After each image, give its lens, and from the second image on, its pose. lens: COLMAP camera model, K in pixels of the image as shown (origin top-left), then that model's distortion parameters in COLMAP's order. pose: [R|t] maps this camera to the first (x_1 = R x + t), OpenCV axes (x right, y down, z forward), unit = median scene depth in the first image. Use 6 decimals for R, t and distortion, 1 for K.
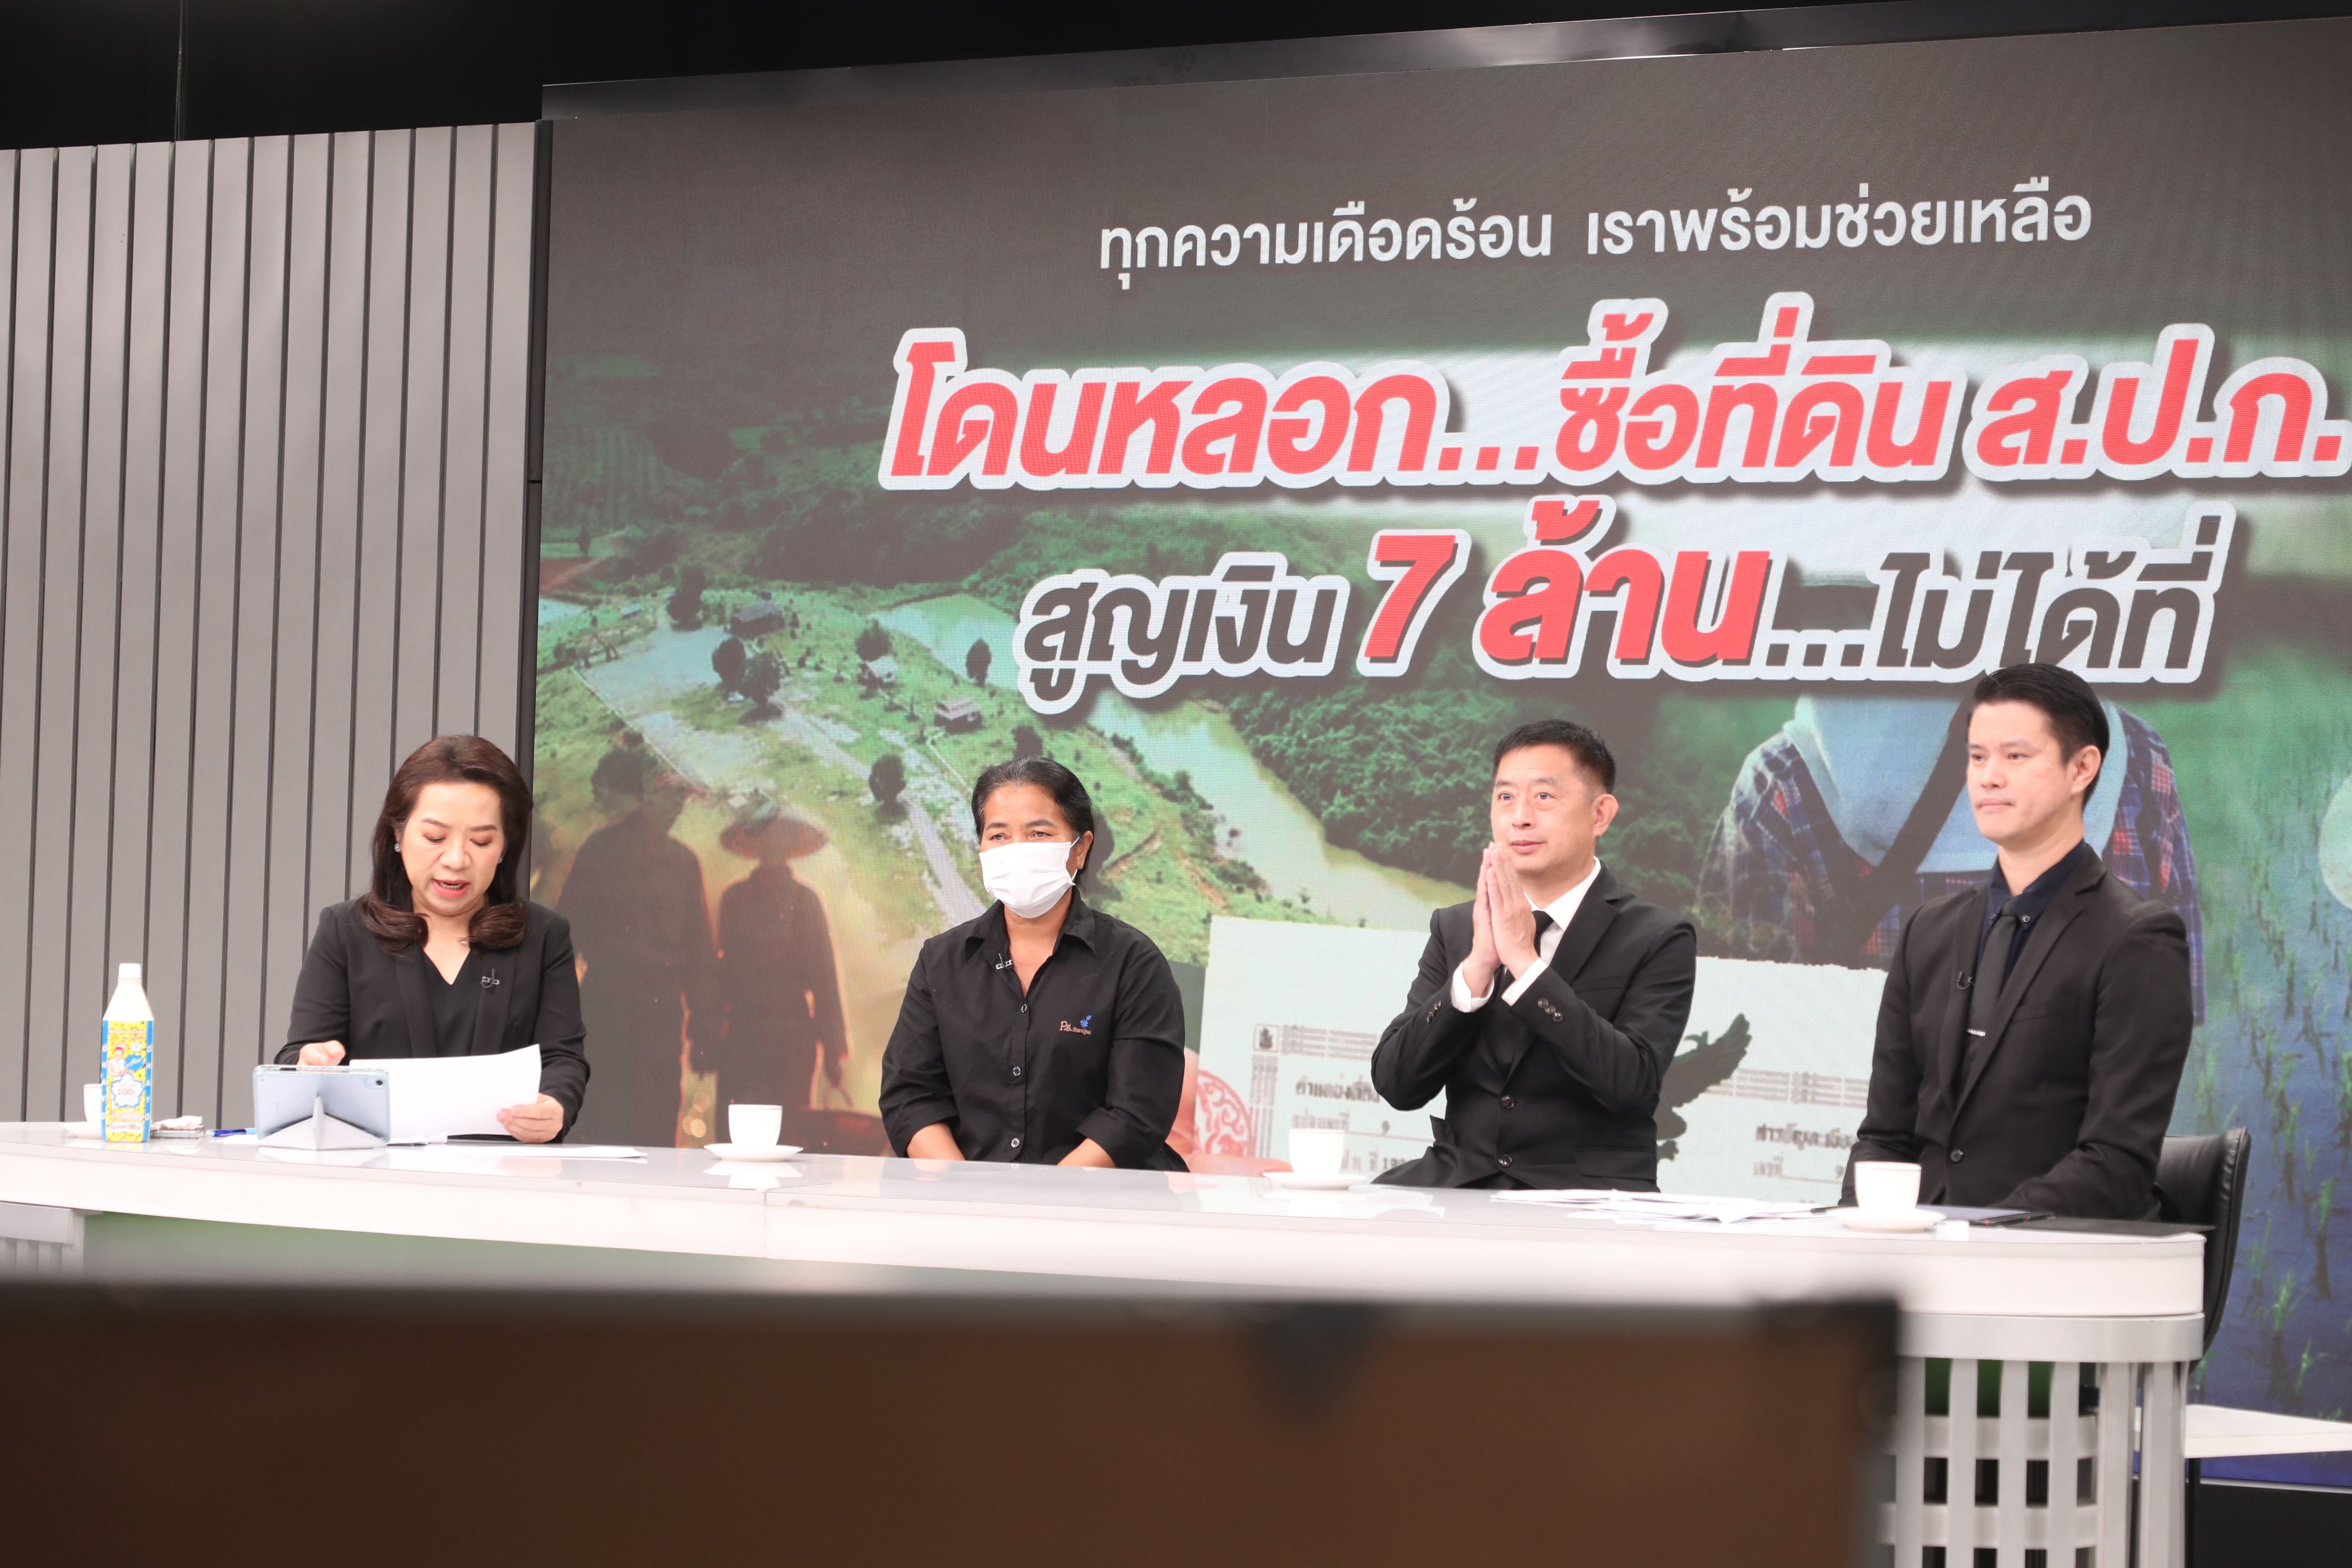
lens RADIAL K [[4820.5, 0, 1066.2], [0, 4820.5, 797.1], [0, 0, 1]] dist [-0.004398, 0.000000]
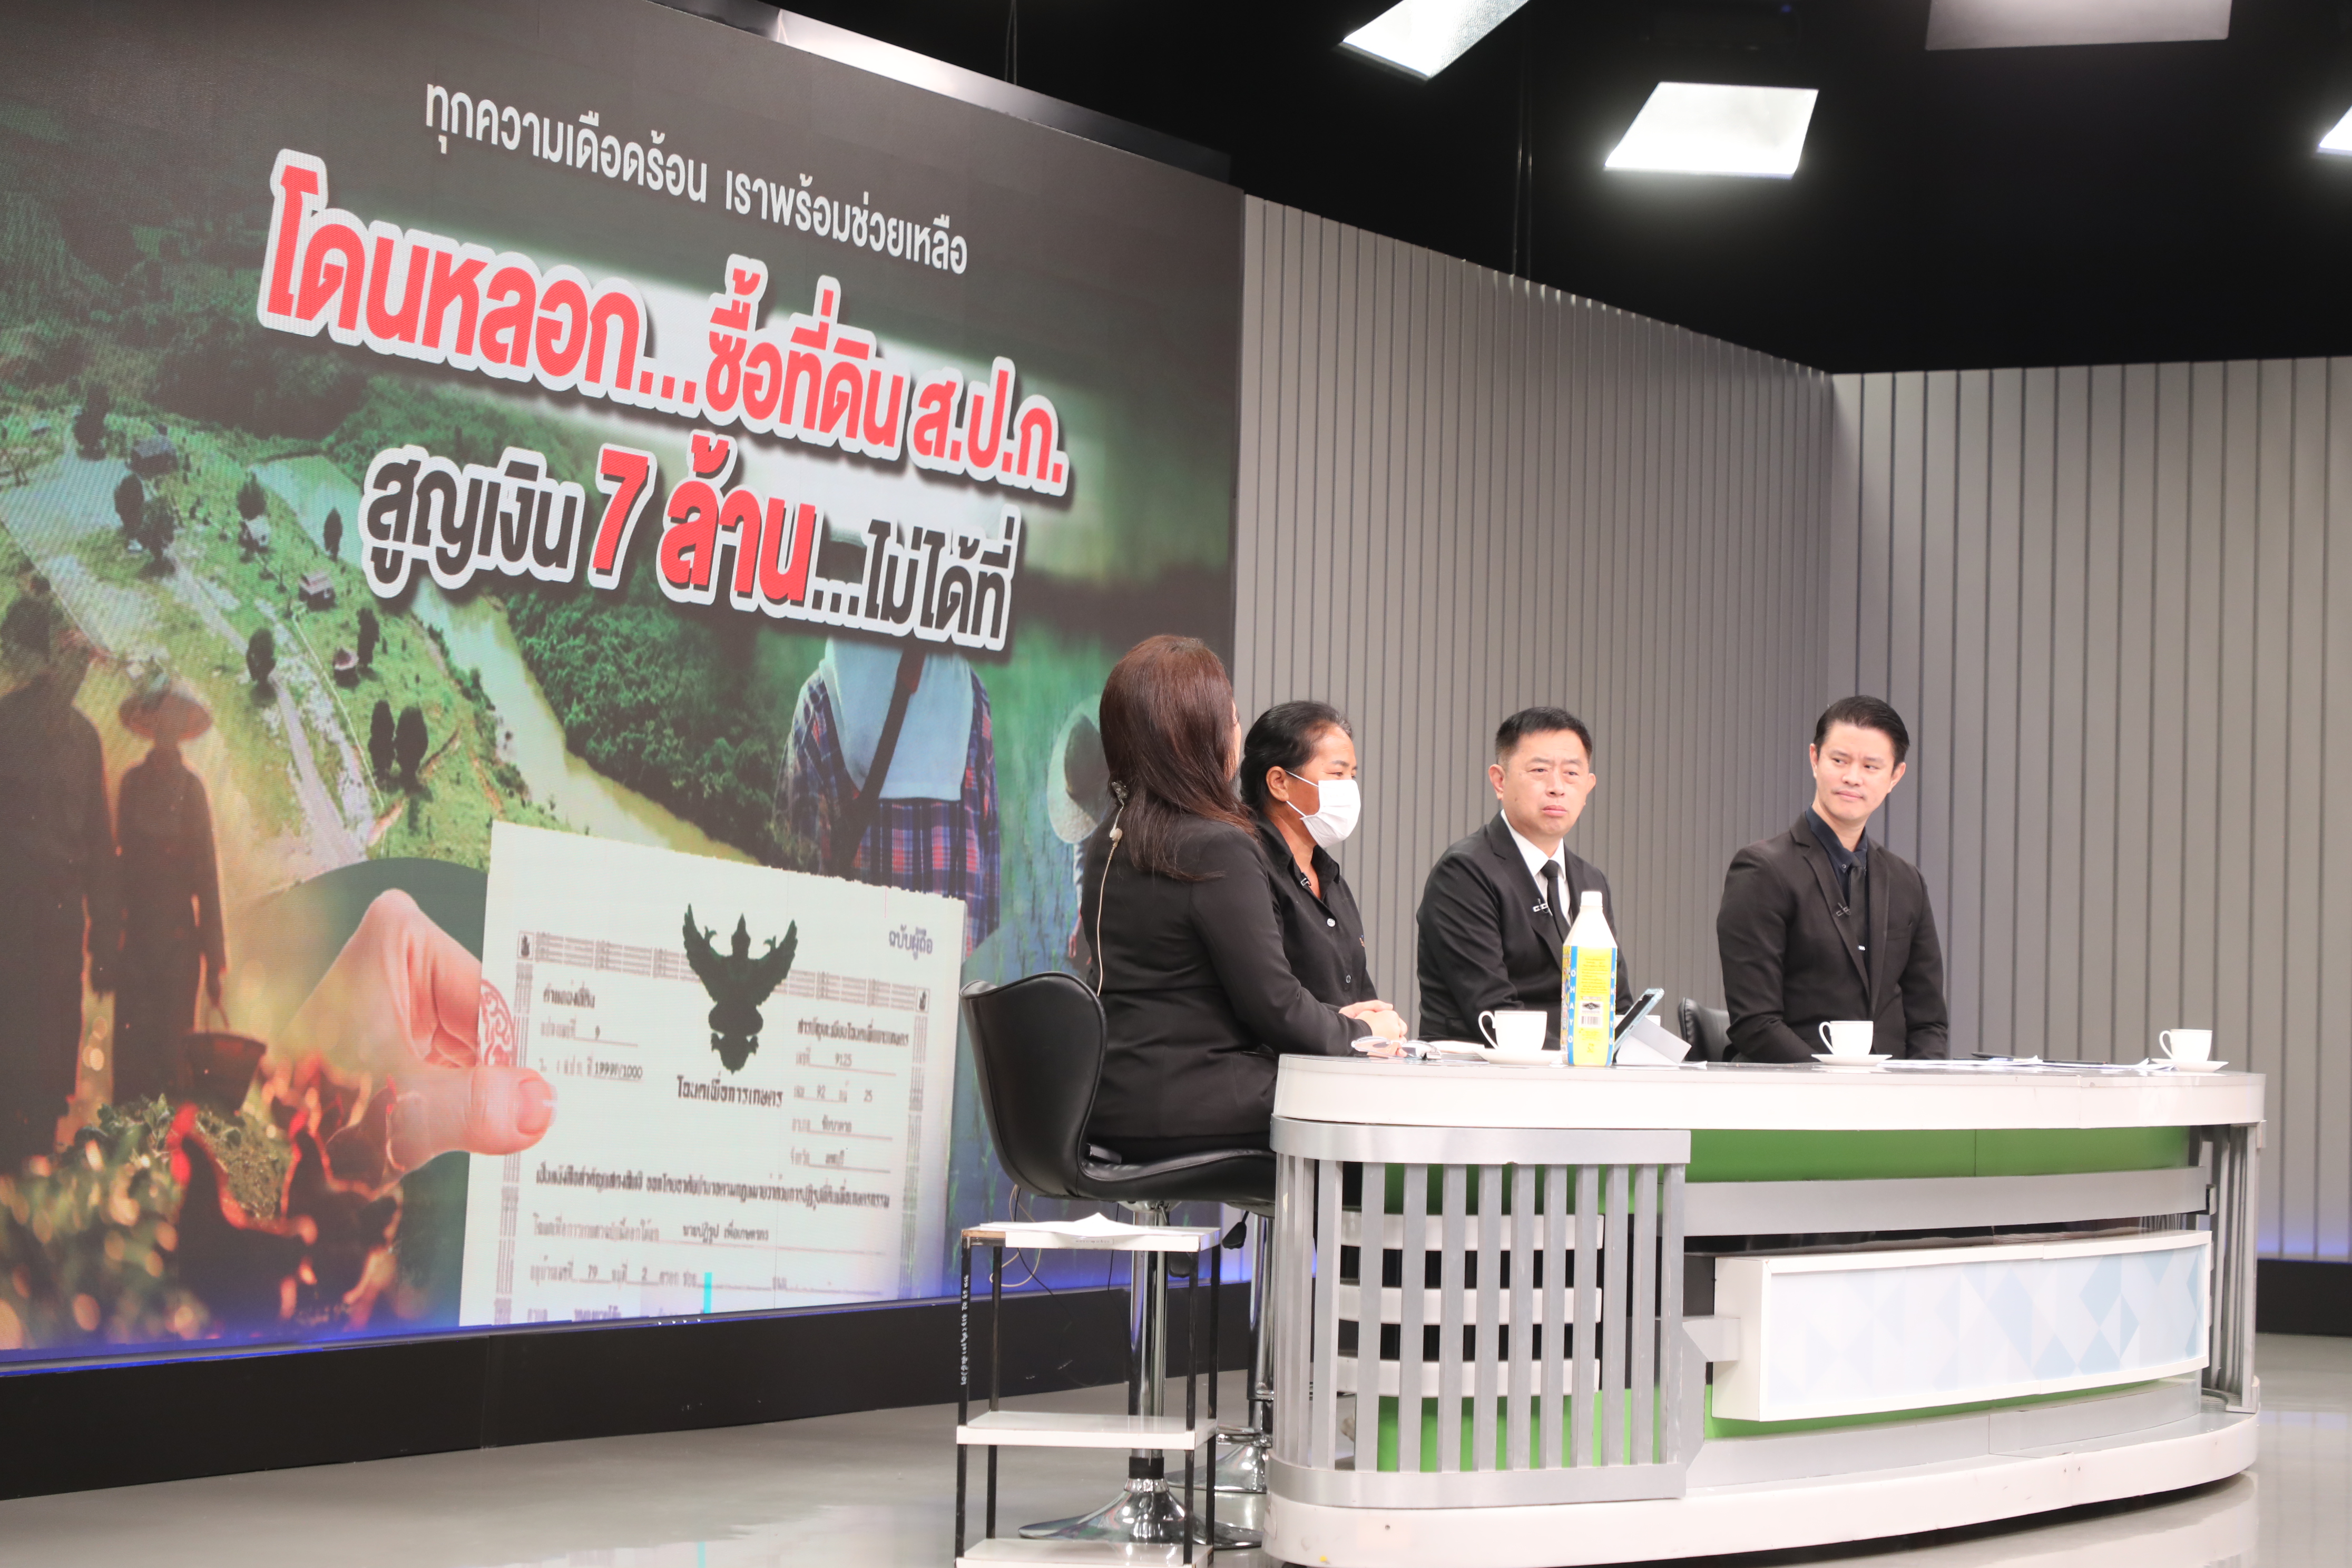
lens RADIAL K [[5437.8, 0, 1175.8], [0, 5437.8, 799.9], [0, 0, 1]] dist [-0.033077, 0.000000]
pose [[0.059995, 0.016535, 0.998062, -1.071337], [-0.053090, 0.998500, -0.013351, 0.028363], [-0.996786, -0.052186, 0.060783, 0.812310]]
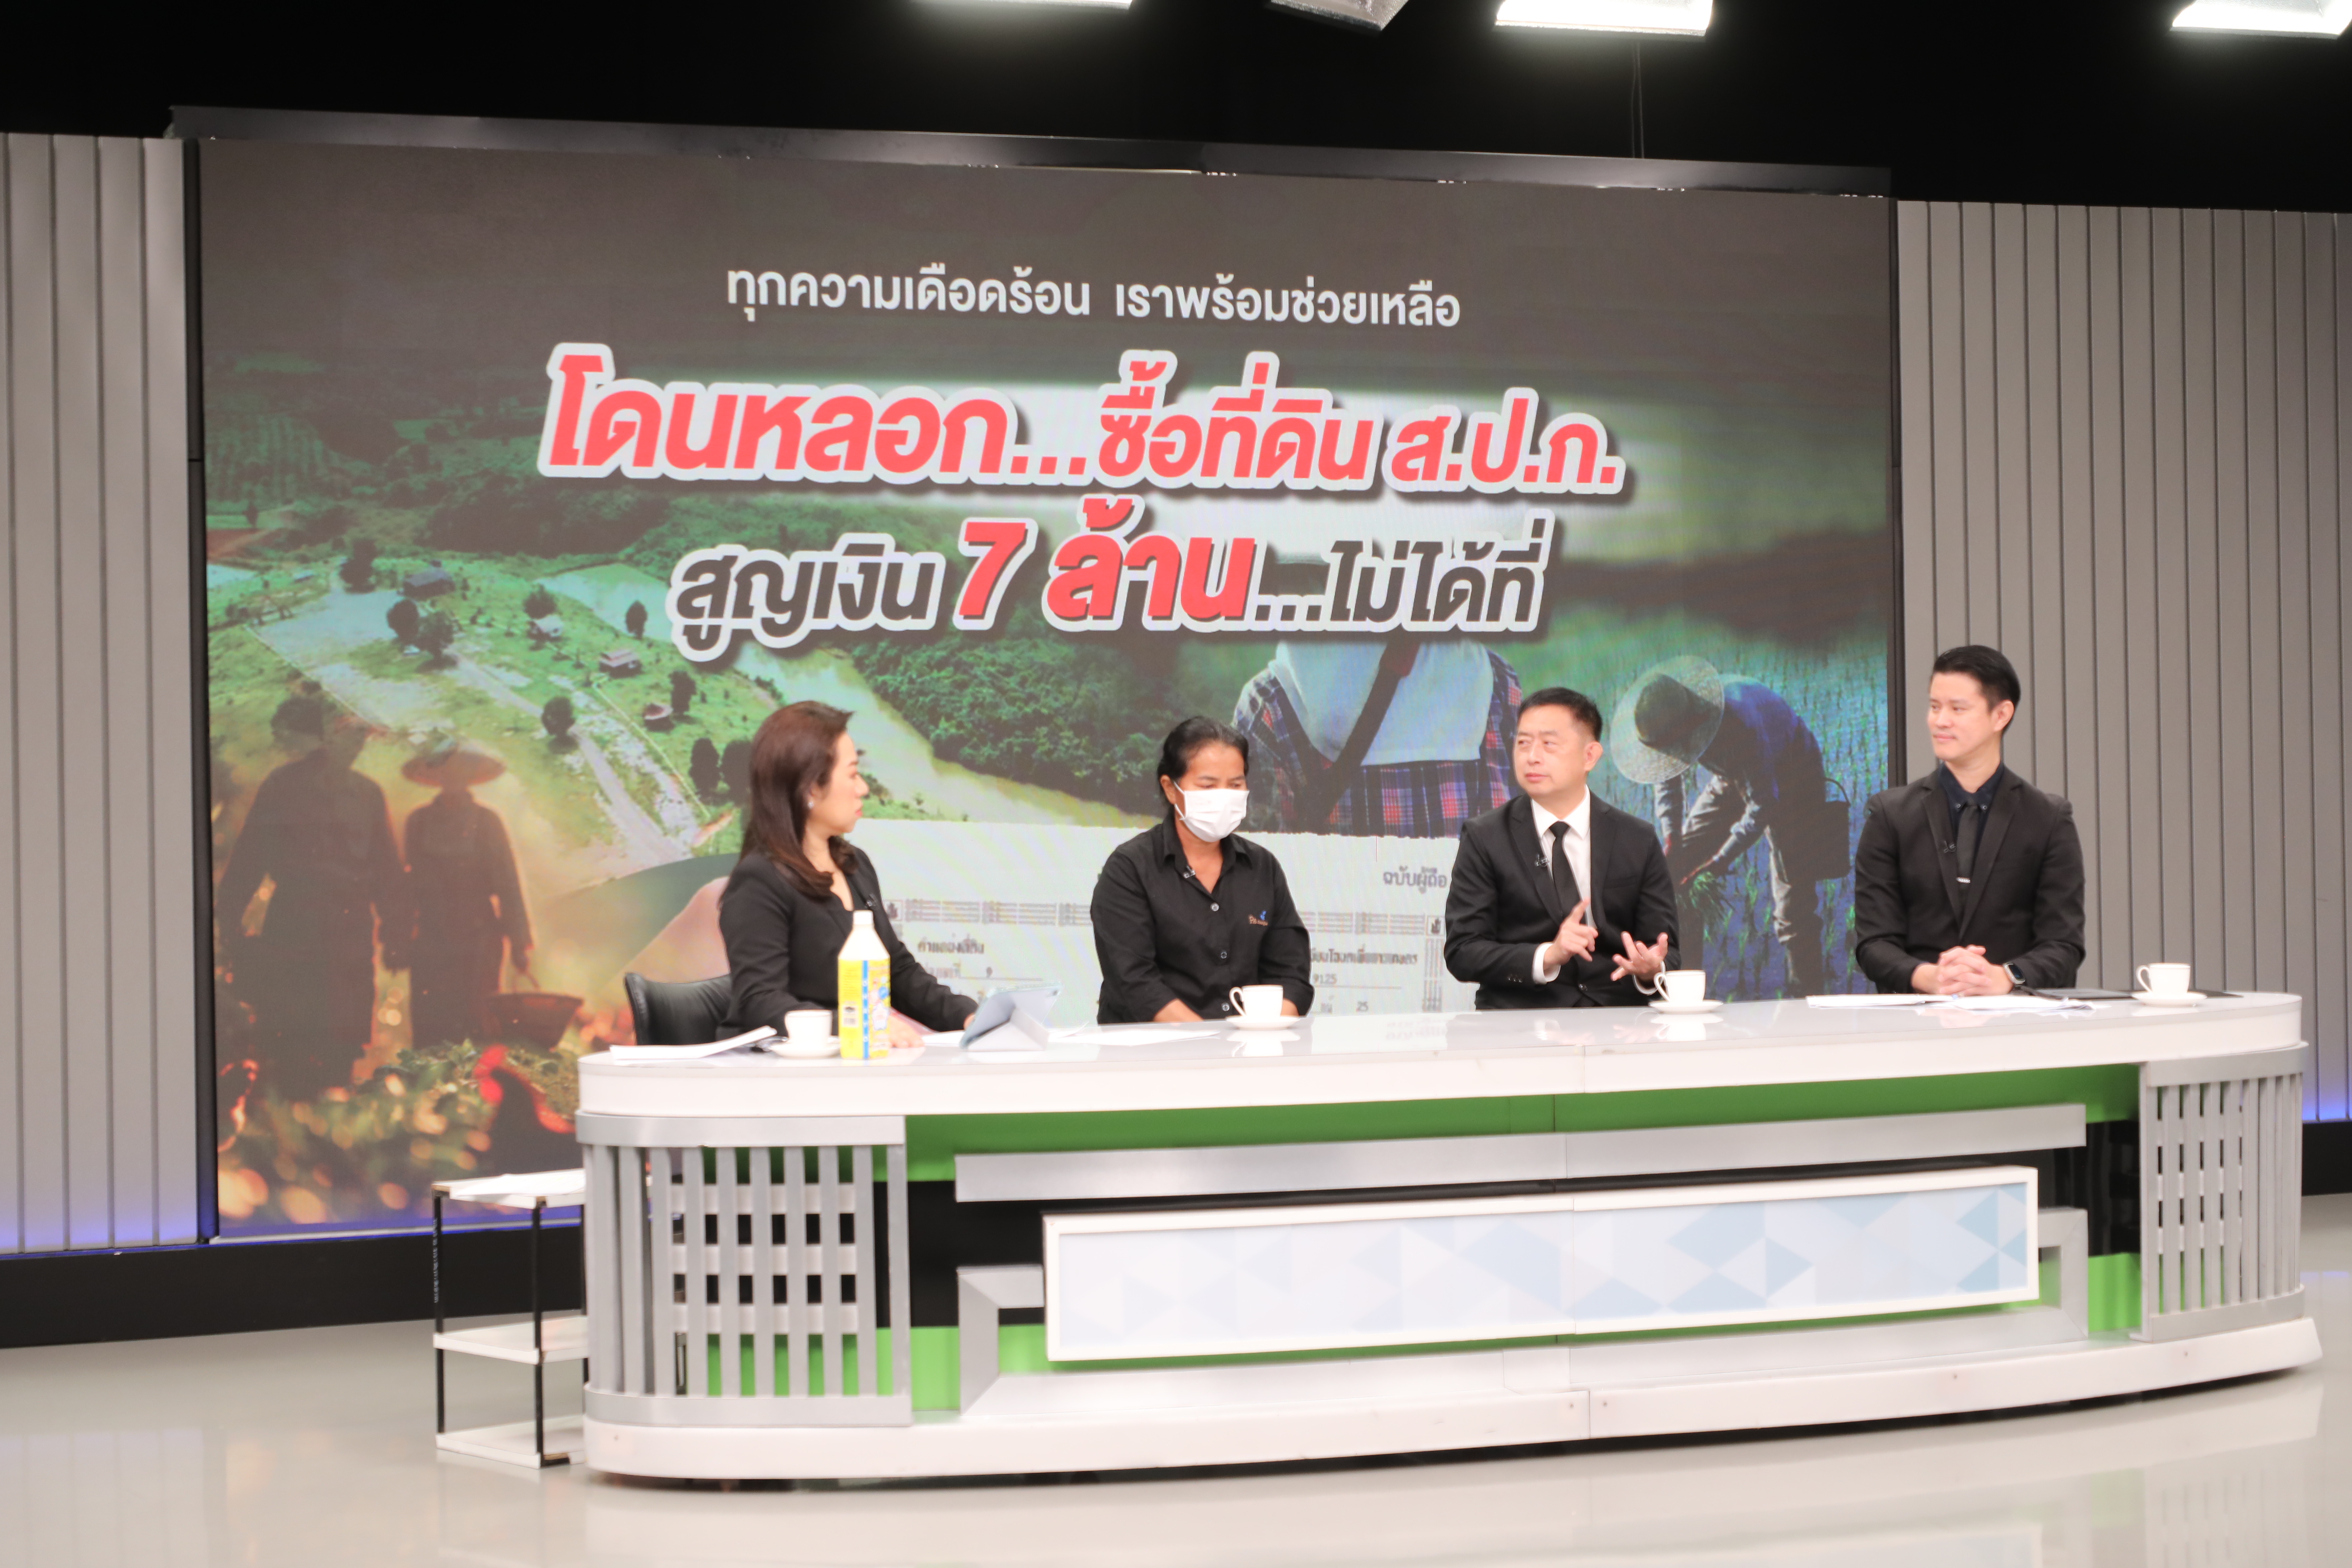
lens RADIAL K [[4089.7, 0, 1135.3], [0, 4089.7, 788.6], [0, 0, 1]] dist [-0.014431, 0.000000]
pose [[0.712941, -0.043577, 0.699869, -0.686978], [0.012082, 0.998682, 0.049875, -0.036995], [-0.701120, -0.027102, 0.712528, 0.175994]]
